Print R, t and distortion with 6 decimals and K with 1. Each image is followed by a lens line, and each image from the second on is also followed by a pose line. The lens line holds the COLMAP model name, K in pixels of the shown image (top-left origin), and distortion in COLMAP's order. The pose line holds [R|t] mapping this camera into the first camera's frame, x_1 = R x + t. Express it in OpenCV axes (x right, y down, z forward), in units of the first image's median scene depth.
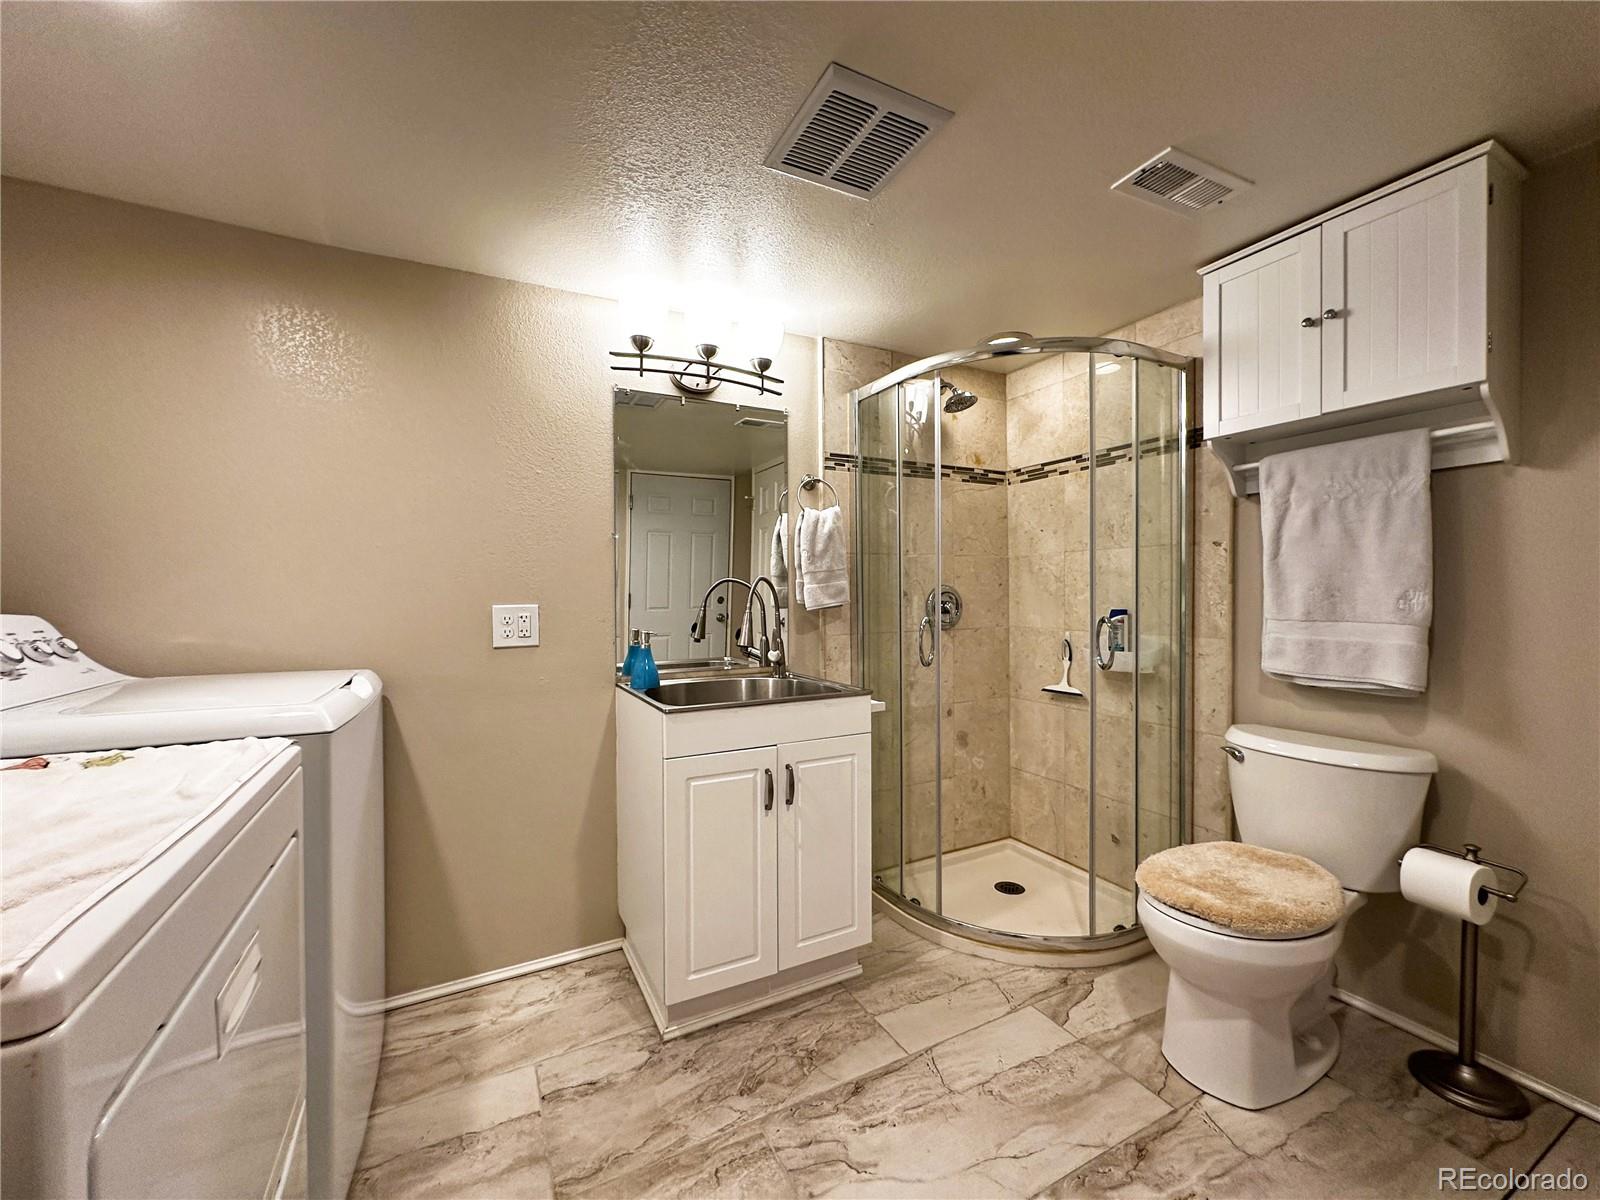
lens RADIAL K [[642.3, 0, 797.5], [0, 642.3, 599.0], [0, 0, 1]] dist [-0.005705, 0.001163]
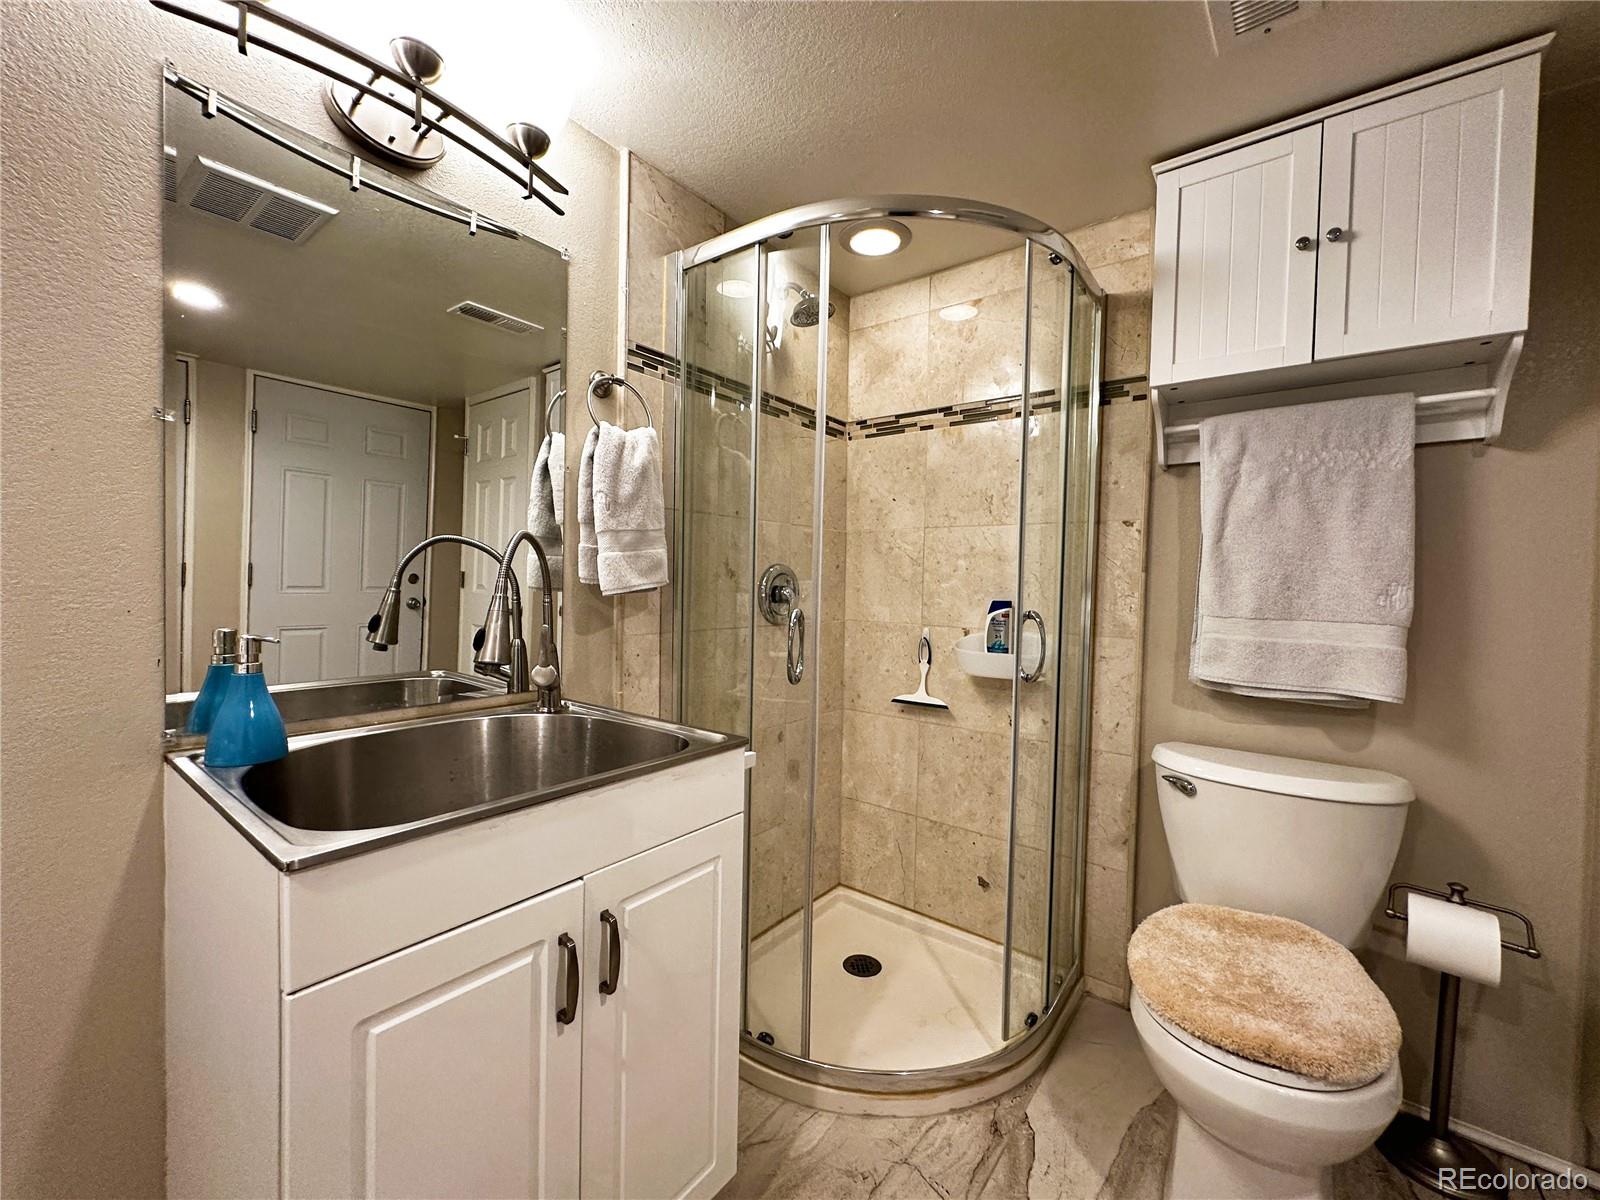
lens RADIAL K [[642.3, 0, 799.0], [0, 642.3, 598.9], [0, 0, 1]] dist [-0.005705, 0.001163]
pose [[0.906544, 0.015005, 0.421844, -0.076169], [-0.023776, 0.999597, 0.015538, 0.008269], [-0.421441, -0.024116, 0.906535, 0.425182]]
